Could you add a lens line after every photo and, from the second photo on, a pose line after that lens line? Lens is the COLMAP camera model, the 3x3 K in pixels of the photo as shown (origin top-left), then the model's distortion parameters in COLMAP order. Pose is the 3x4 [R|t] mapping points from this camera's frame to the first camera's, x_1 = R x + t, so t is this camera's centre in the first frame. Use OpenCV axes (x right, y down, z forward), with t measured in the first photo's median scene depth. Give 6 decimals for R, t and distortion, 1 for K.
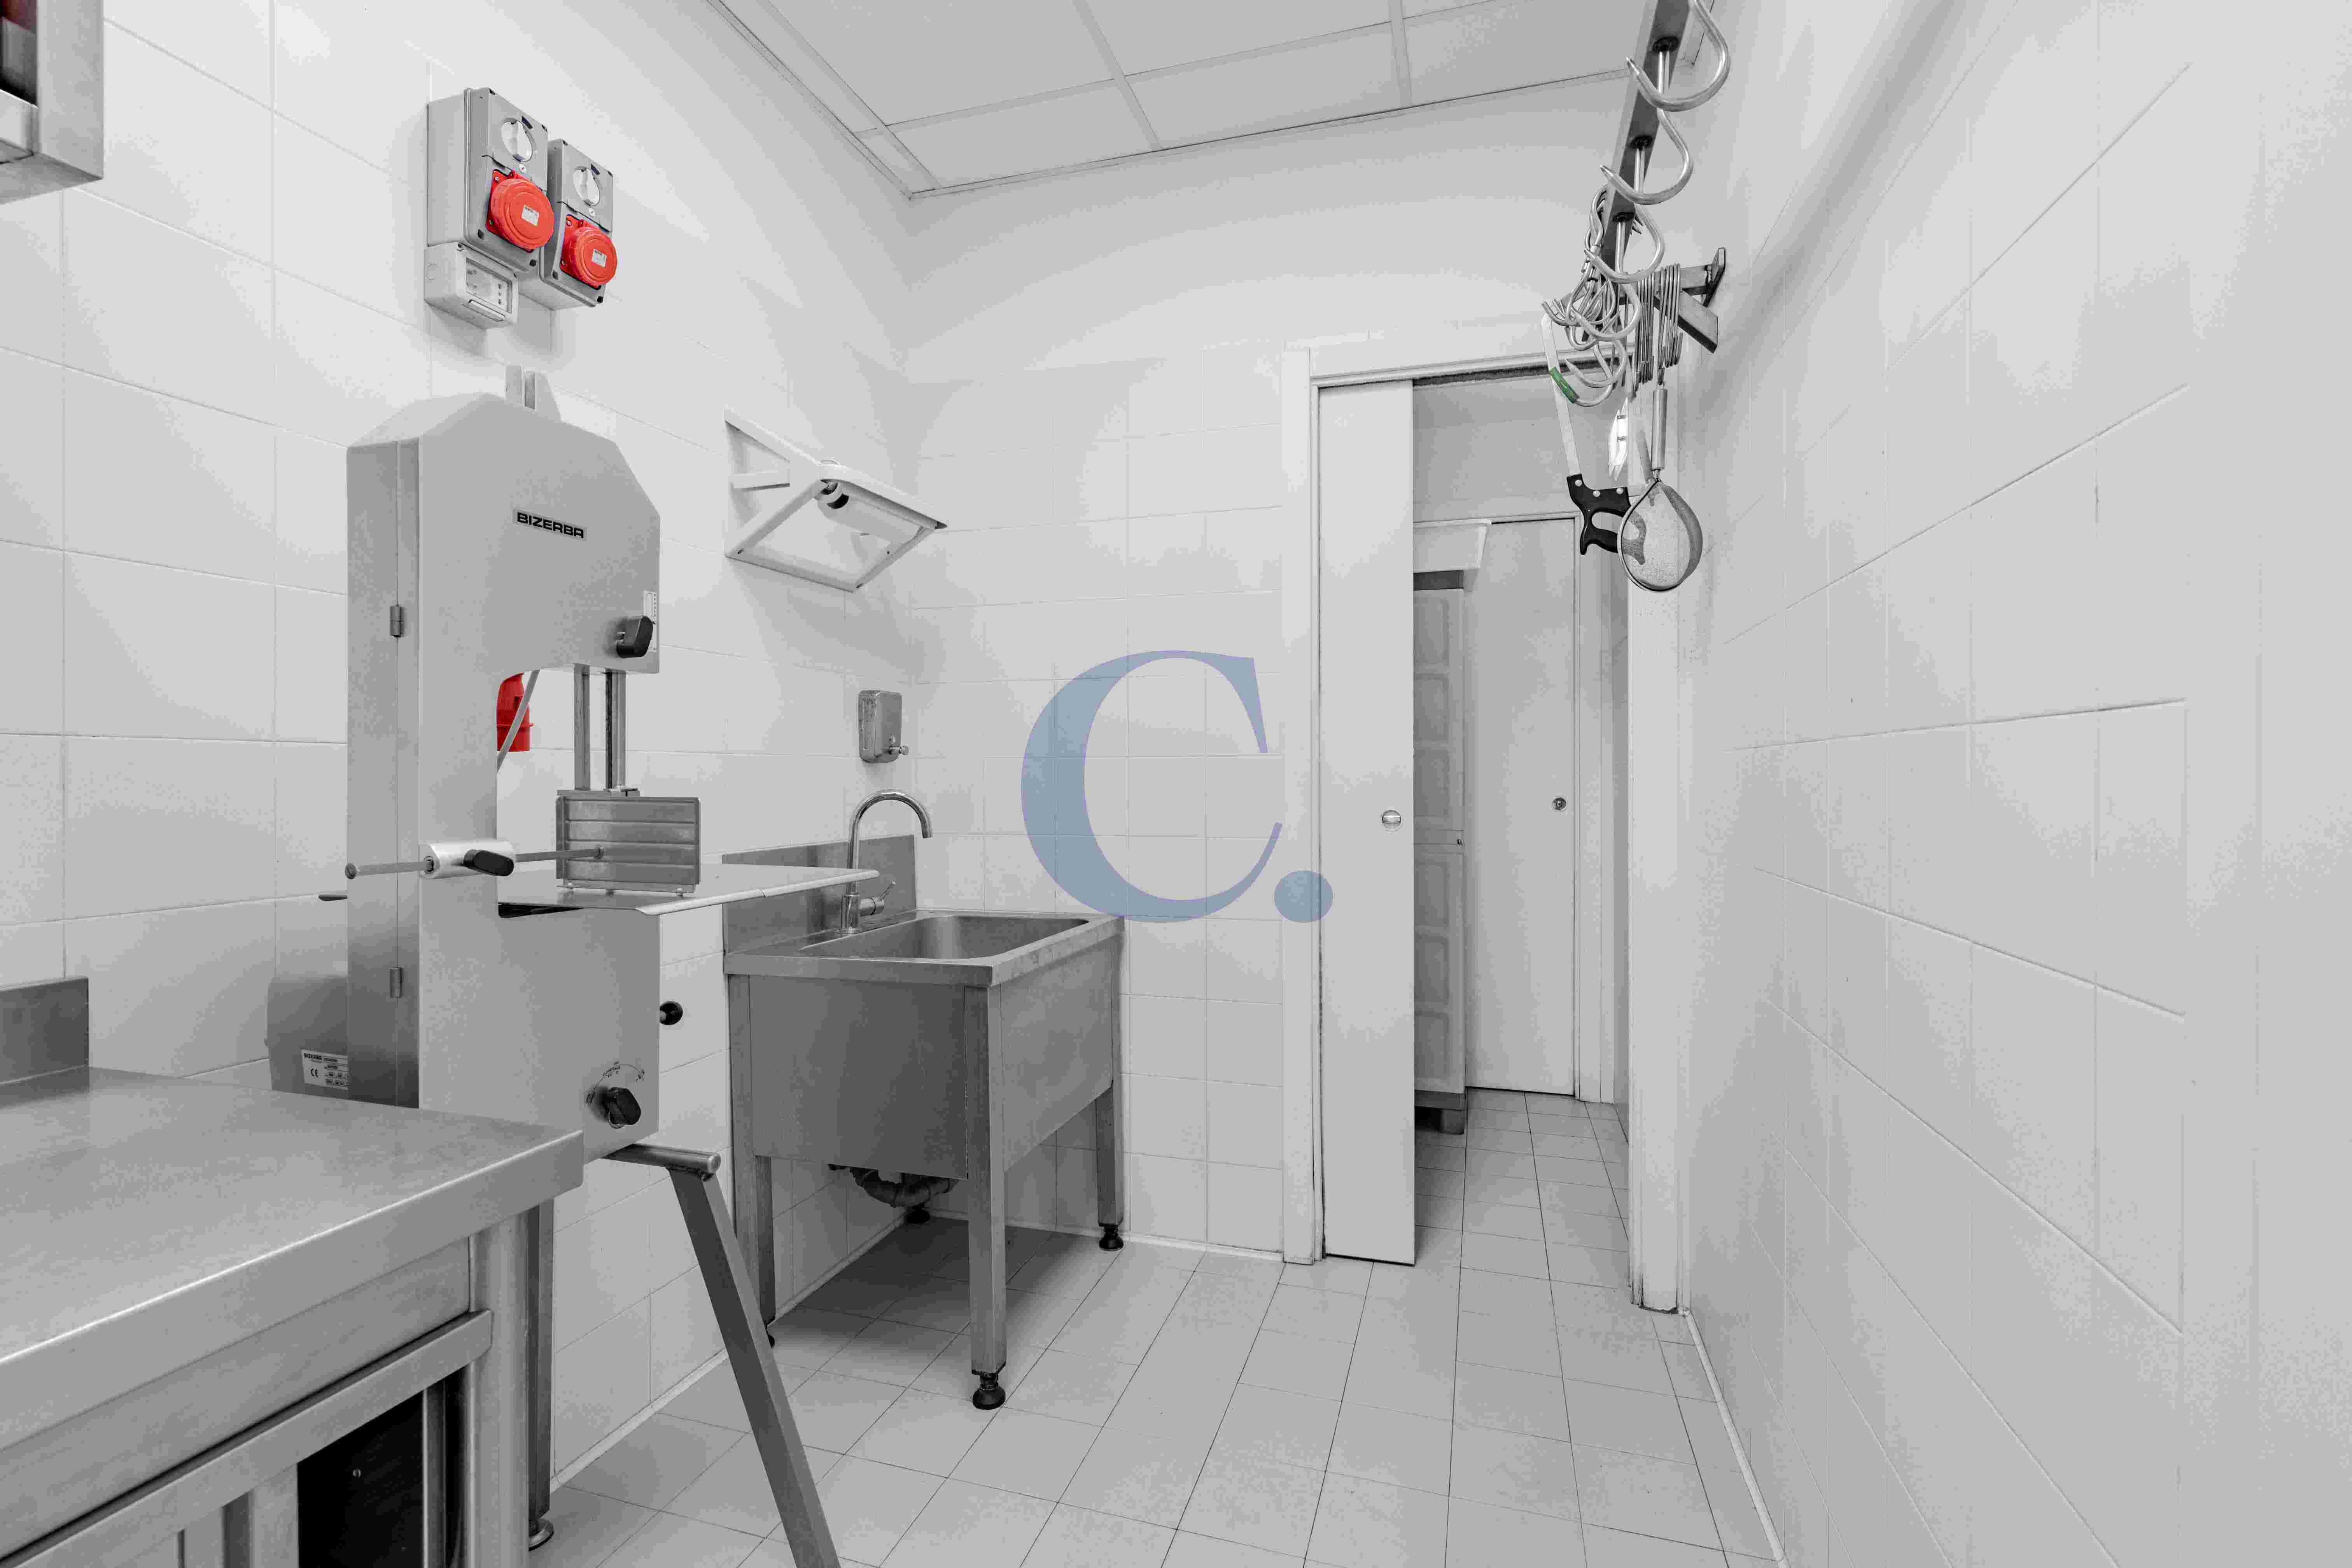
lens RADIAL K [[1011.7, 0, 1181.4], [0, 1011.7, 814.8], [0, 0, 1]] dist [0.000183, -0.000107]
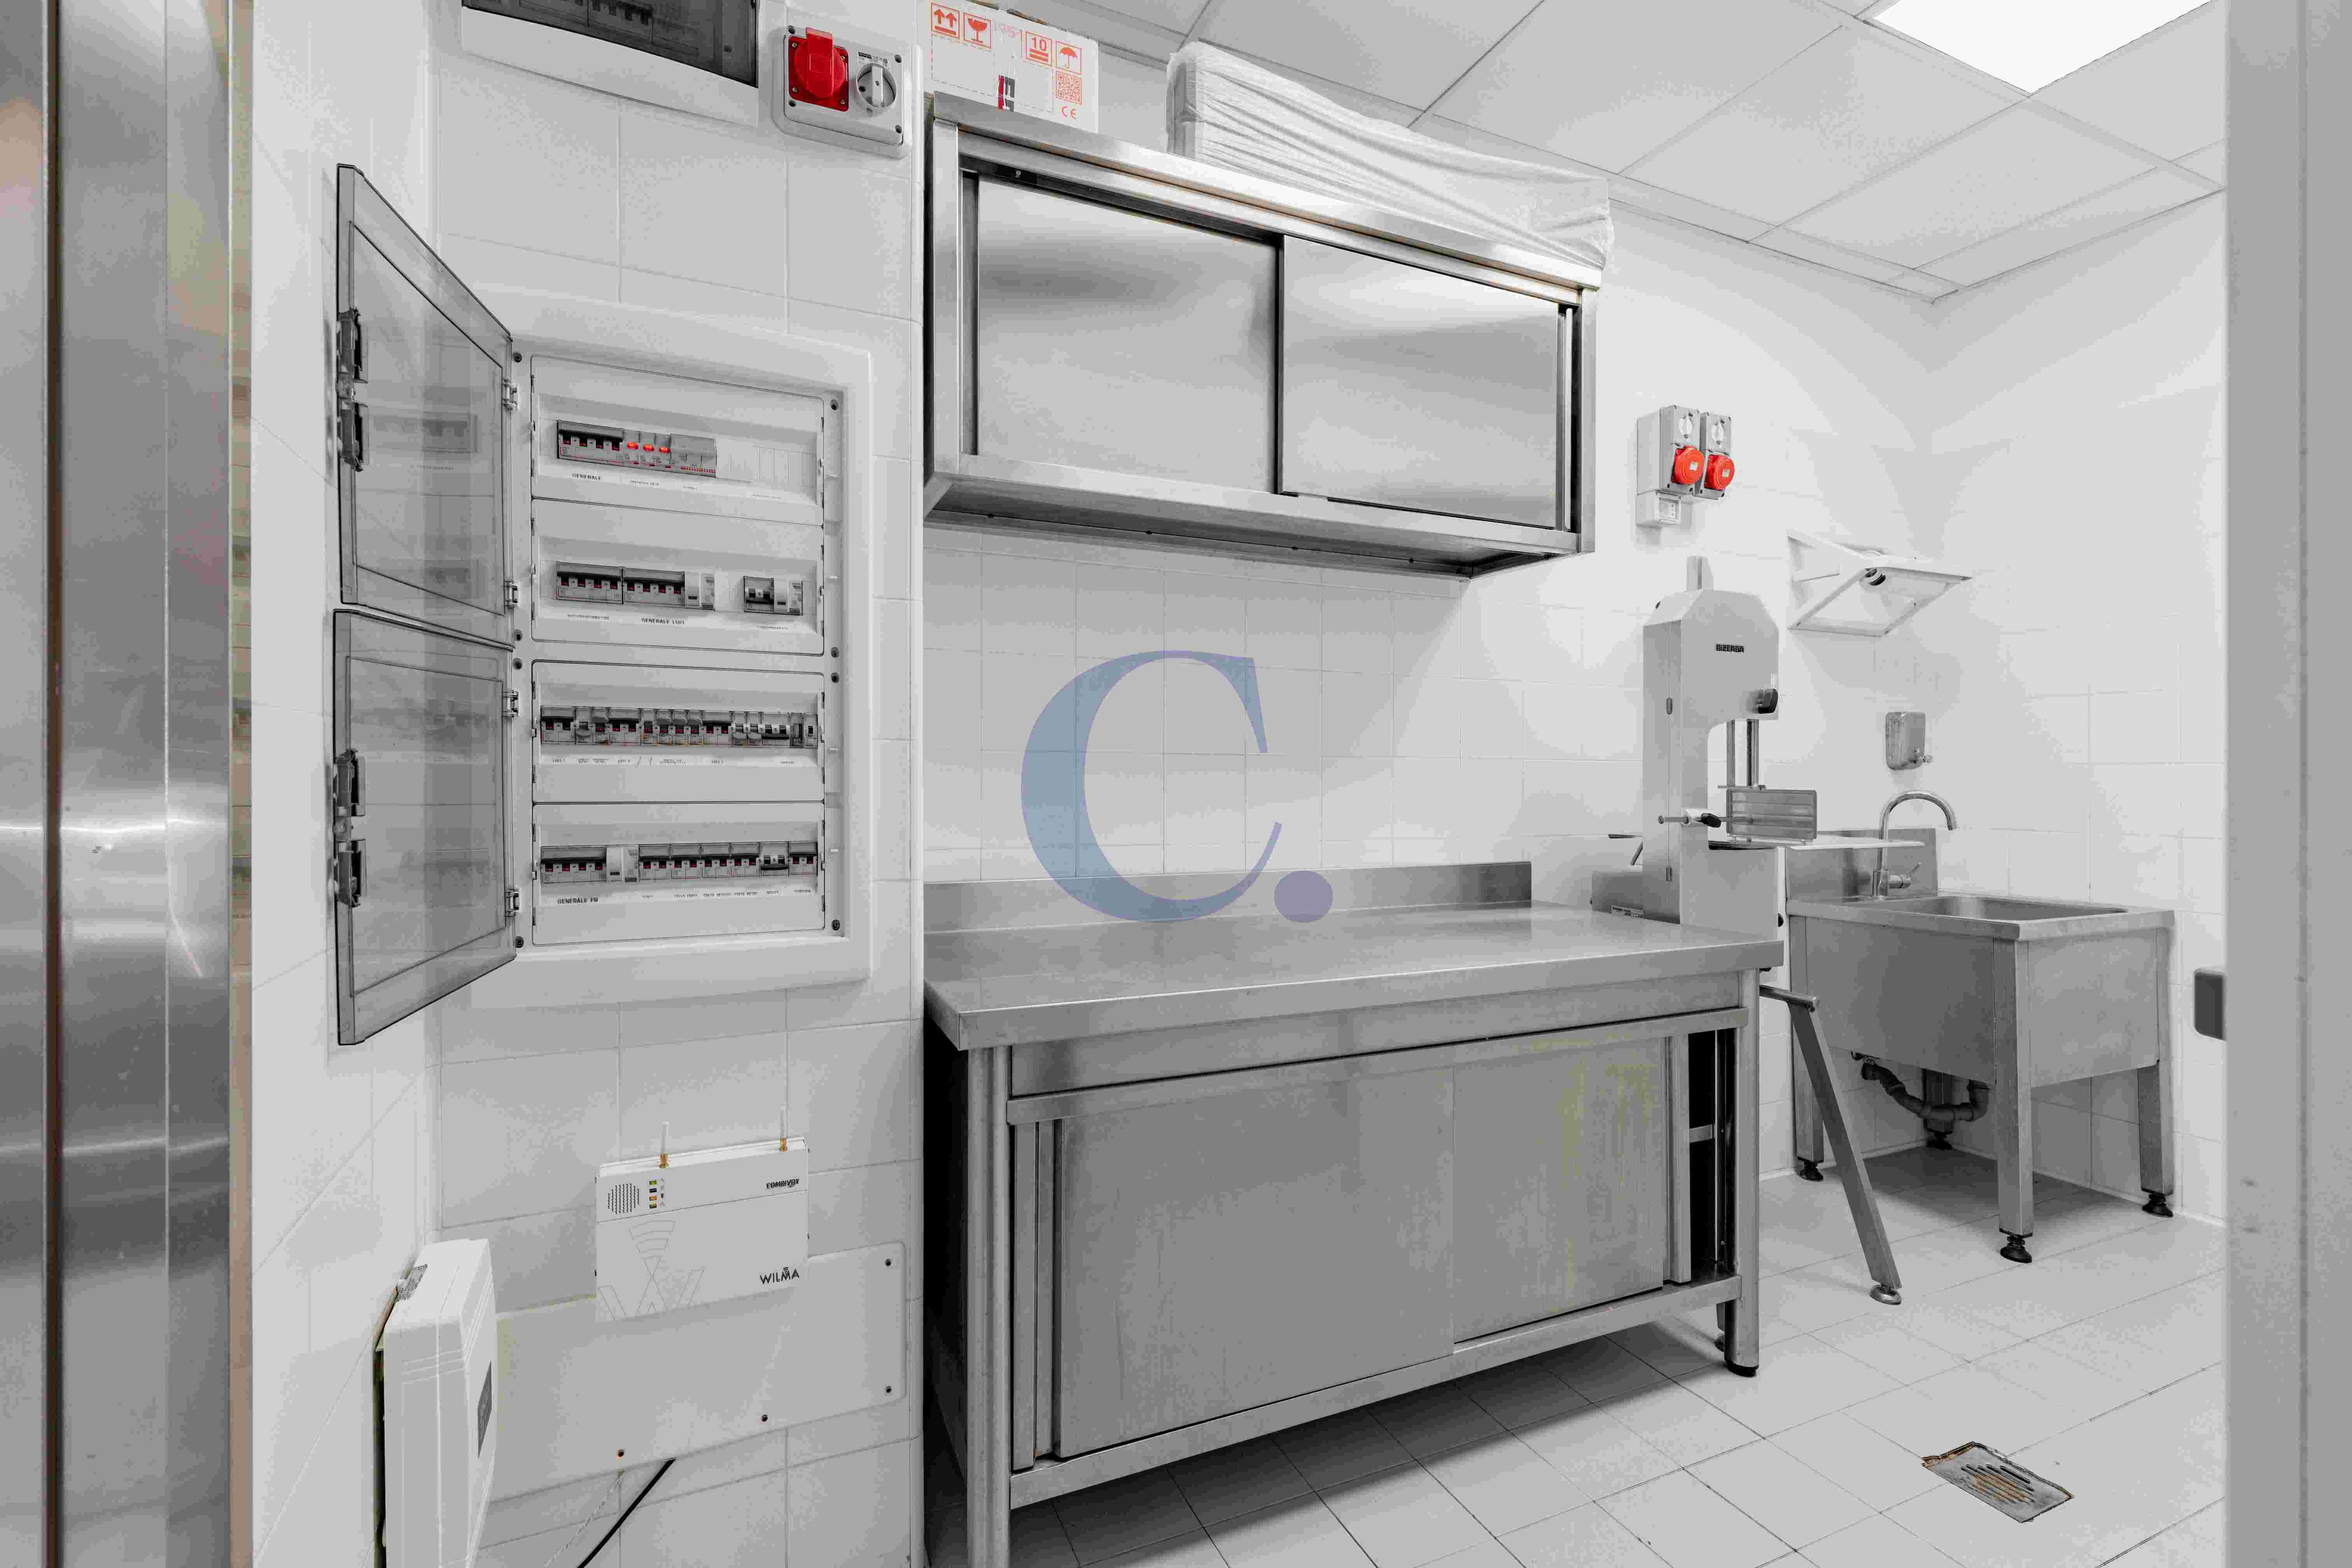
lens RADIAL K [[1017.6, 0, 1174.1], [0, 1017.6, 755.8], [0, 0, 1]] dist [0.000526, 0.000025]
pose [[0.641402, -0.007699, -0.767166, 0.115866], [-0.038237, 0.998386, -0.041988, 0.025285], [0.766251, 0.056266, 0.640073, -0.653179]]
